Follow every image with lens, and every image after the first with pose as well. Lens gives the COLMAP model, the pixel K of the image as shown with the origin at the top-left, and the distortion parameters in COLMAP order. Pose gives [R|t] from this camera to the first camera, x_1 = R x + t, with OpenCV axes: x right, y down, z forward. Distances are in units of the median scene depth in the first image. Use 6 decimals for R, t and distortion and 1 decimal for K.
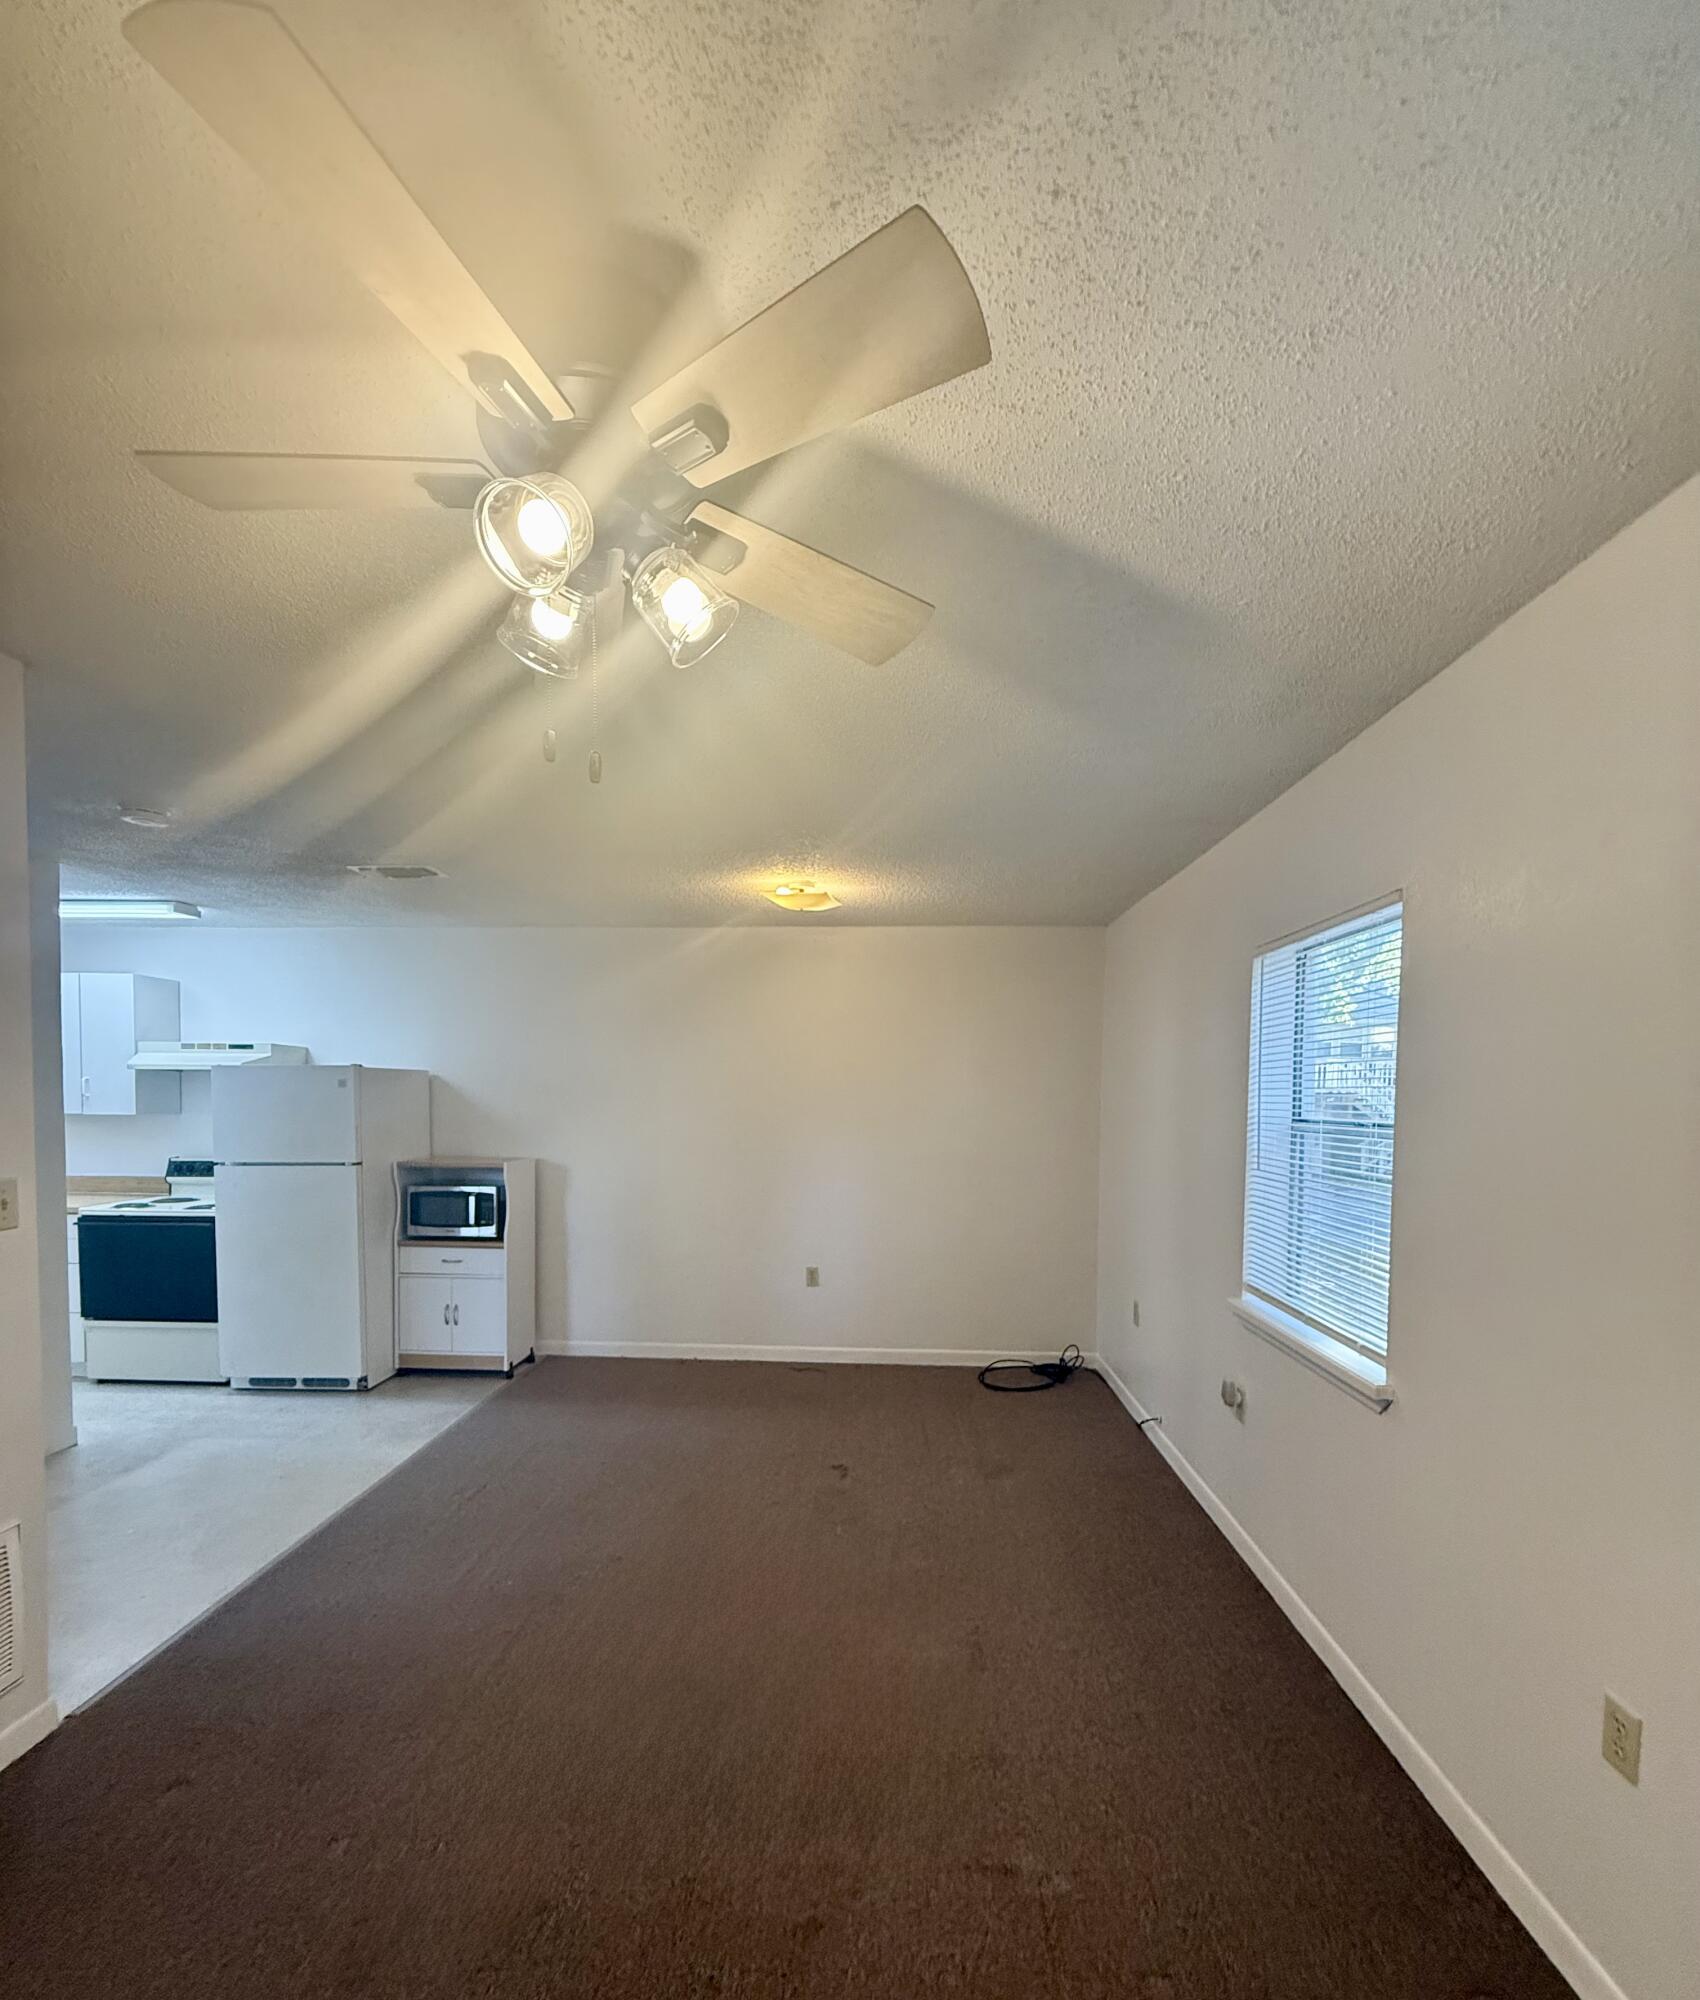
lens RADIAL K [[916.7, 0, 851.6], [0, 916.7, 1136.1], [0, 0, 1]] dist [0.000906, 0.000131]
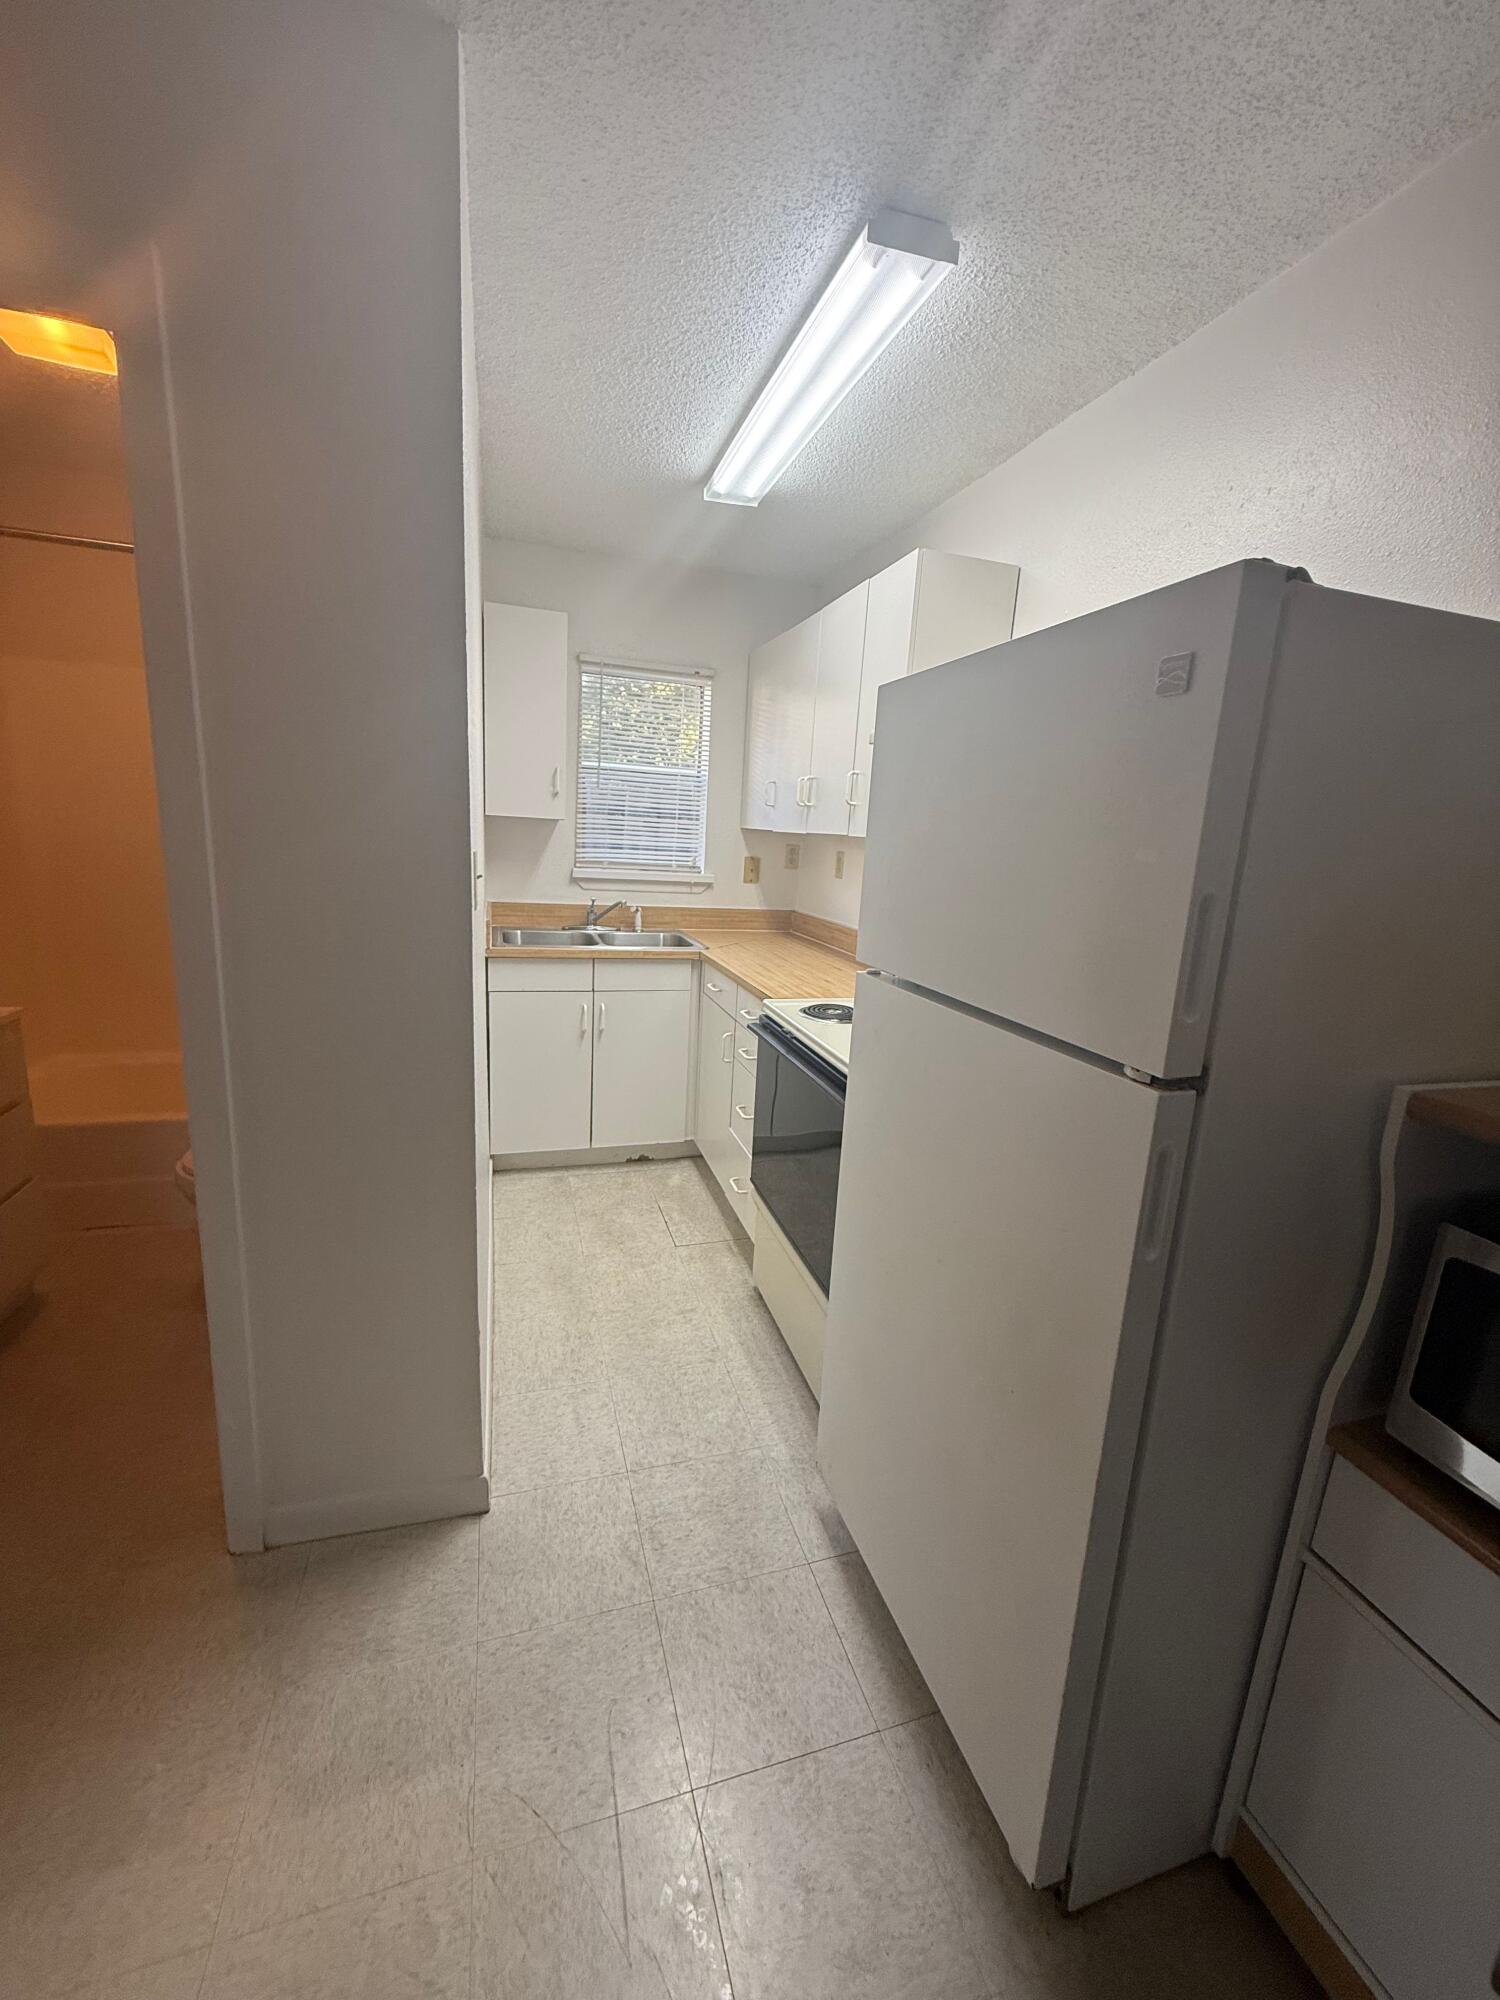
lens RADIAL K [[794.3, 0, 750.9], [0, 794.3, 992.2], [0, 0, 1]] dist [-0.000011, -0.000238]
pose [[0.335508, 0.202048, -0.920115, -0.384225], [-0.093231, 0.979055, 0.180995, -0.012404], [0.937413, 0.025058, 0.347318, 0.794649]]
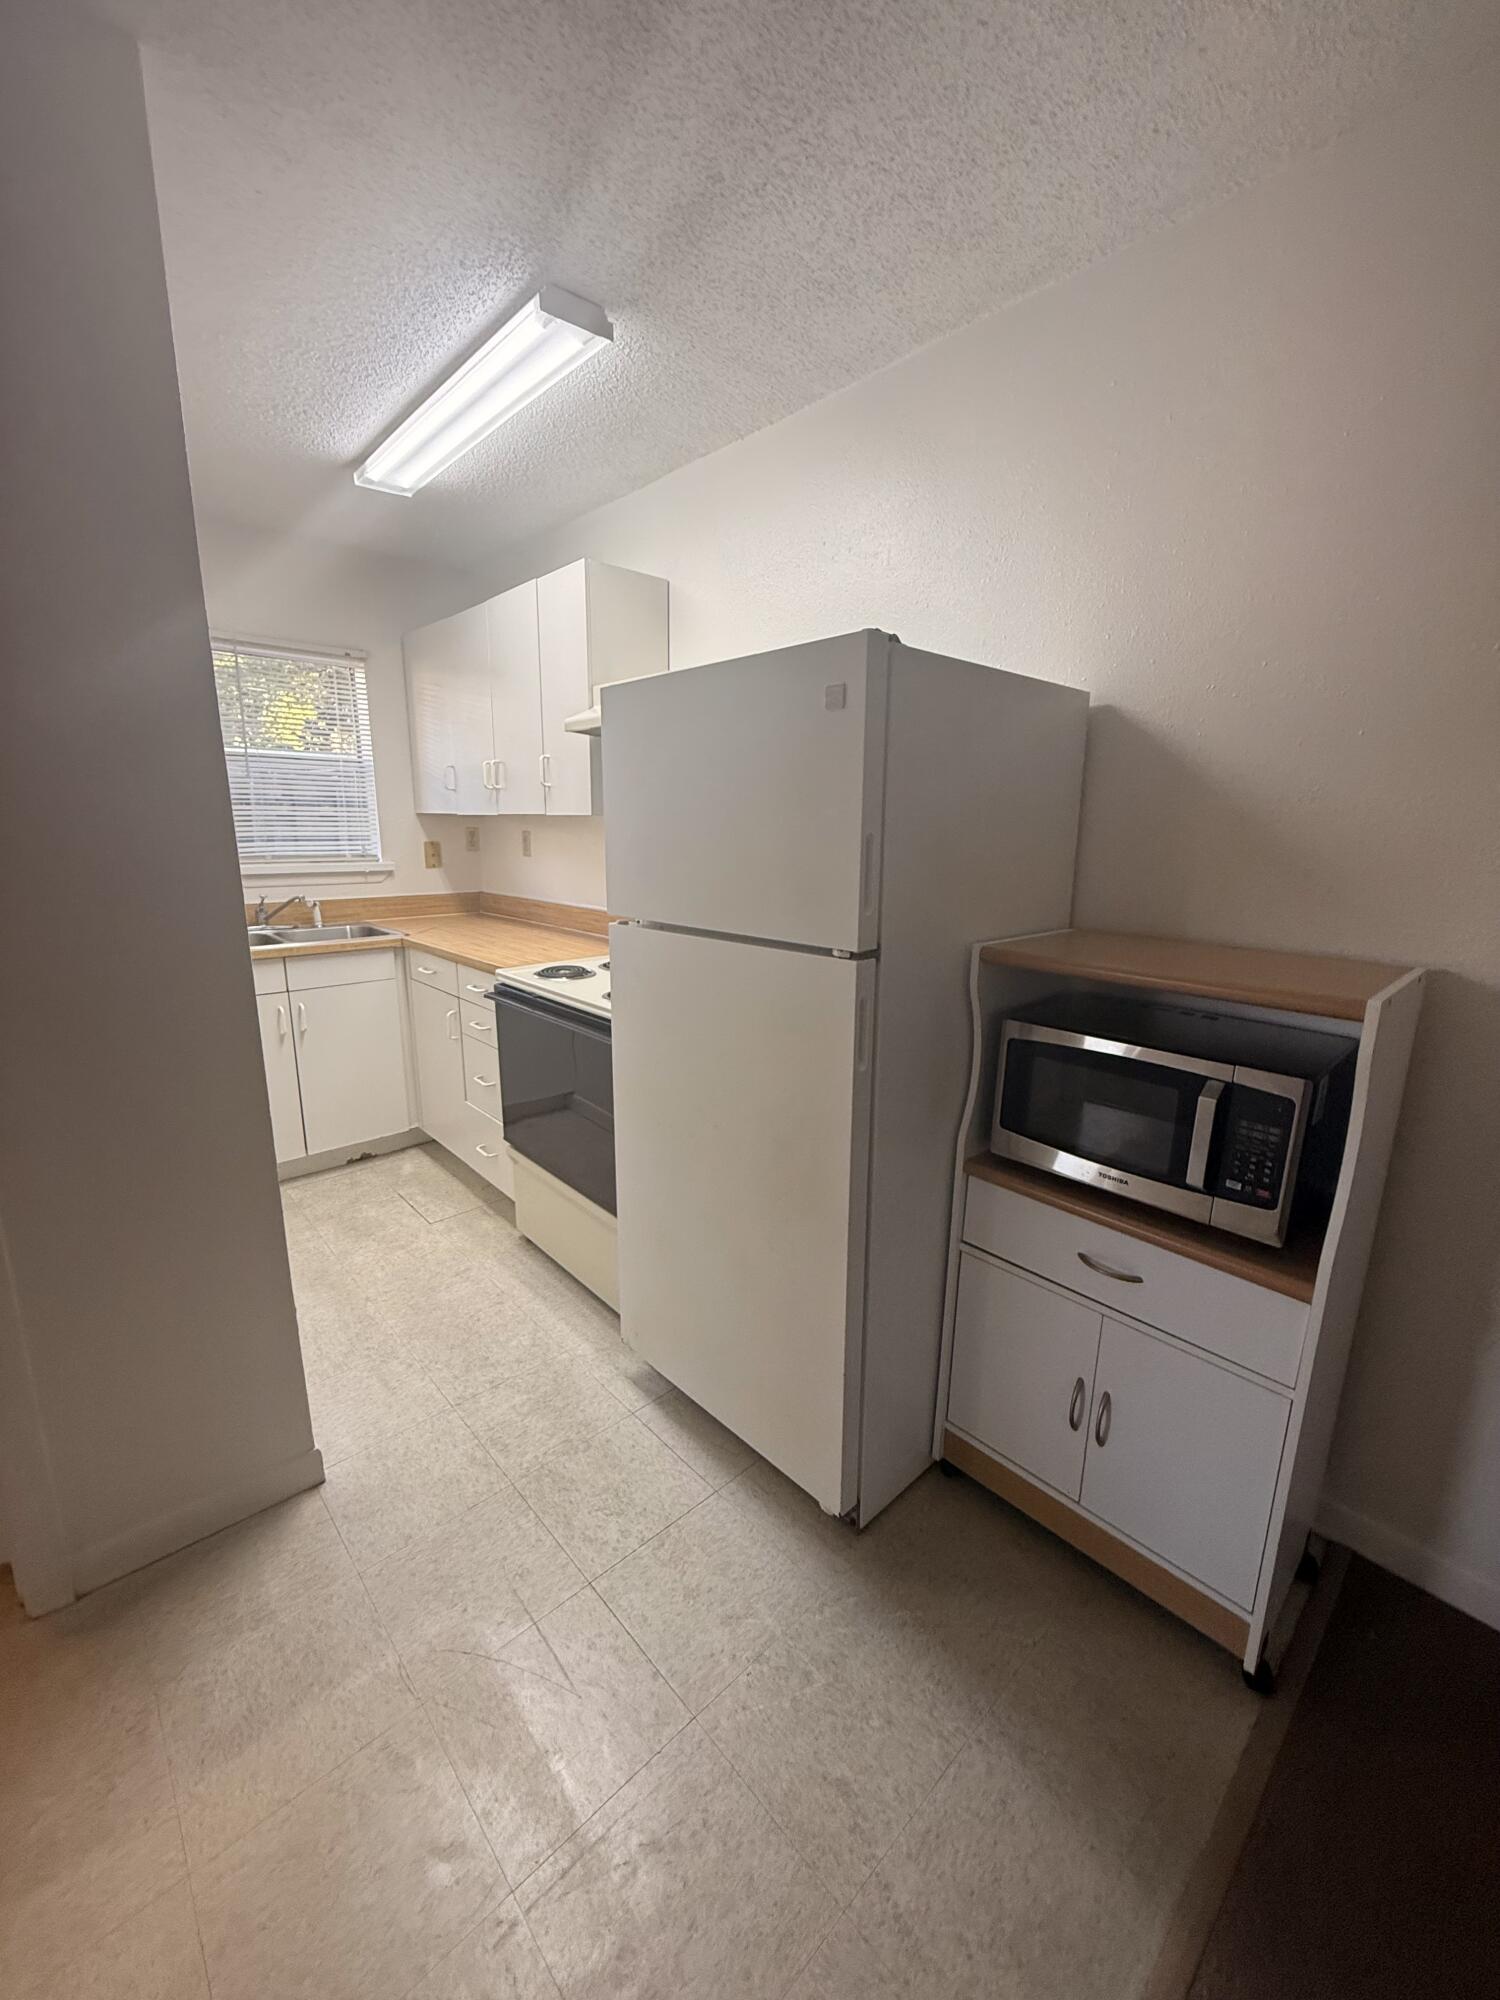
lens RADIAL K [[794.3, 0, 750.9], [0, 794.3, 992.2], [0, 0, 1]] dist [-0.000011, -0.000238]
pose [[0.707683, 0.149511, -0.690529, -0.345606], [-0.034451, 0.983493, 0.177636, -0.005371], [0.705690, -0.101921, 0.701152, 0.722511]]
